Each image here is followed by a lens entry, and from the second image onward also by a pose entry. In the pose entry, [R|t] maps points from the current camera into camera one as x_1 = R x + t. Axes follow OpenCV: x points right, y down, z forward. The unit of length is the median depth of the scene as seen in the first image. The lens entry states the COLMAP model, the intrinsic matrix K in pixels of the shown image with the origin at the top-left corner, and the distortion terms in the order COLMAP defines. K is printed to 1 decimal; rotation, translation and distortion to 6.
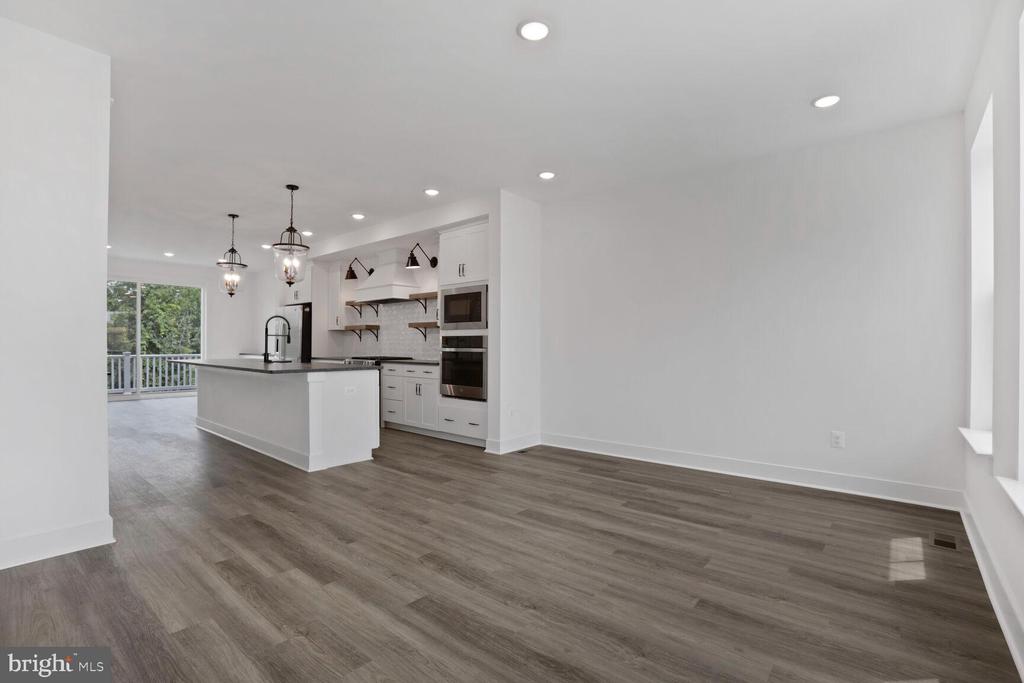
lens RADIAL K [[479.3, 0, 519.6], [0, 479.3, 338.1], [0, 0, 1]] dist [-0.099705, 0.051198]
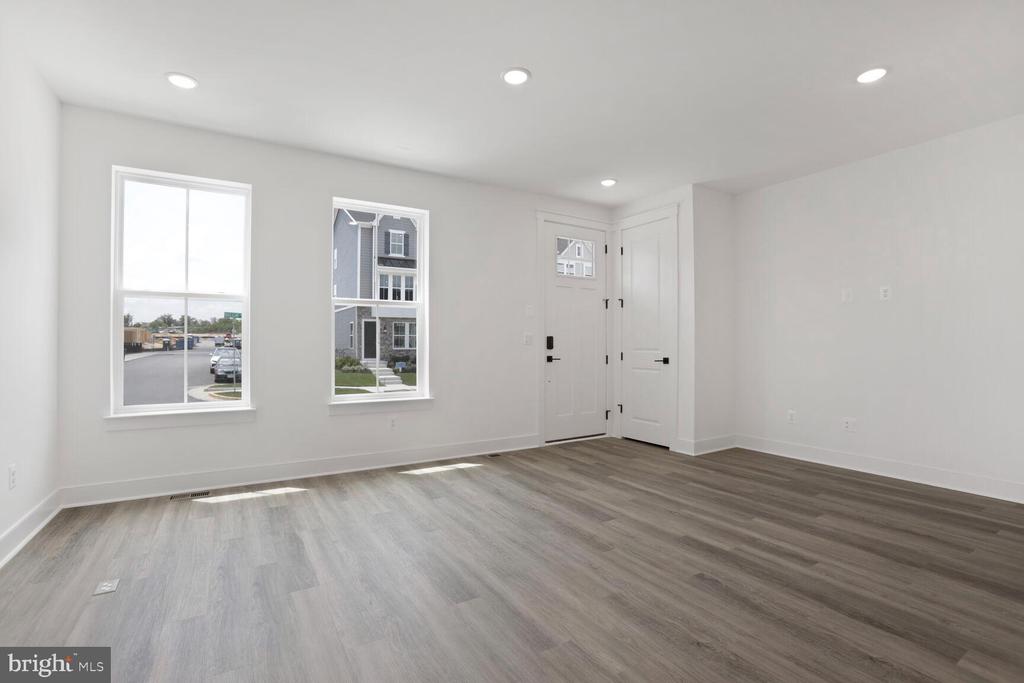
lens RADIAL K [[485.6, 0, 499.2], [0, 485.6, 338.0], [0, 0, 1]] dist [-0.081102, 0.028253]
pose [[-0.940118, -0.001806, 0.340844, -0.149231], [-0.011873, 0.999553, -0.027451, 0.016404], [-0.340642, -0.029854, -0.939719, 0.931986]]
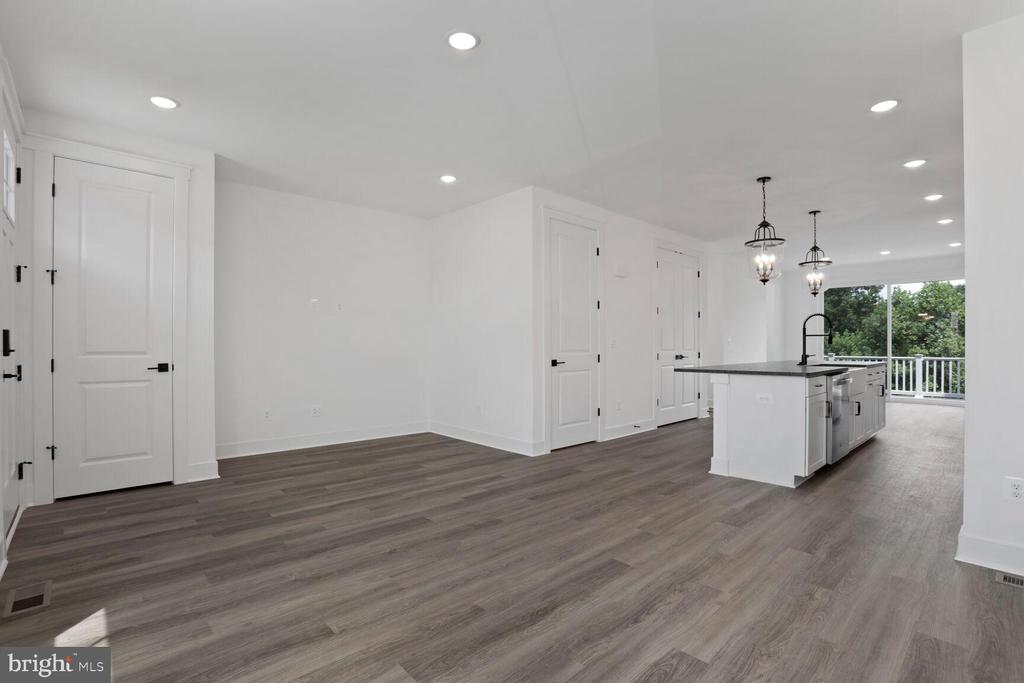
lens RADIAL K [[479.0, 0, 514.4], [0, 479.0, 343.4], [0, 0, 1]] dist [-0.070791, 0.024511]
pose [[-0.121492, -0.009299, -0.992549, 0.455208], [0.014642, 0.999831, -0.011159, 0.010930], [0.992484, -0.015888, -0.121336, 0.538909]]
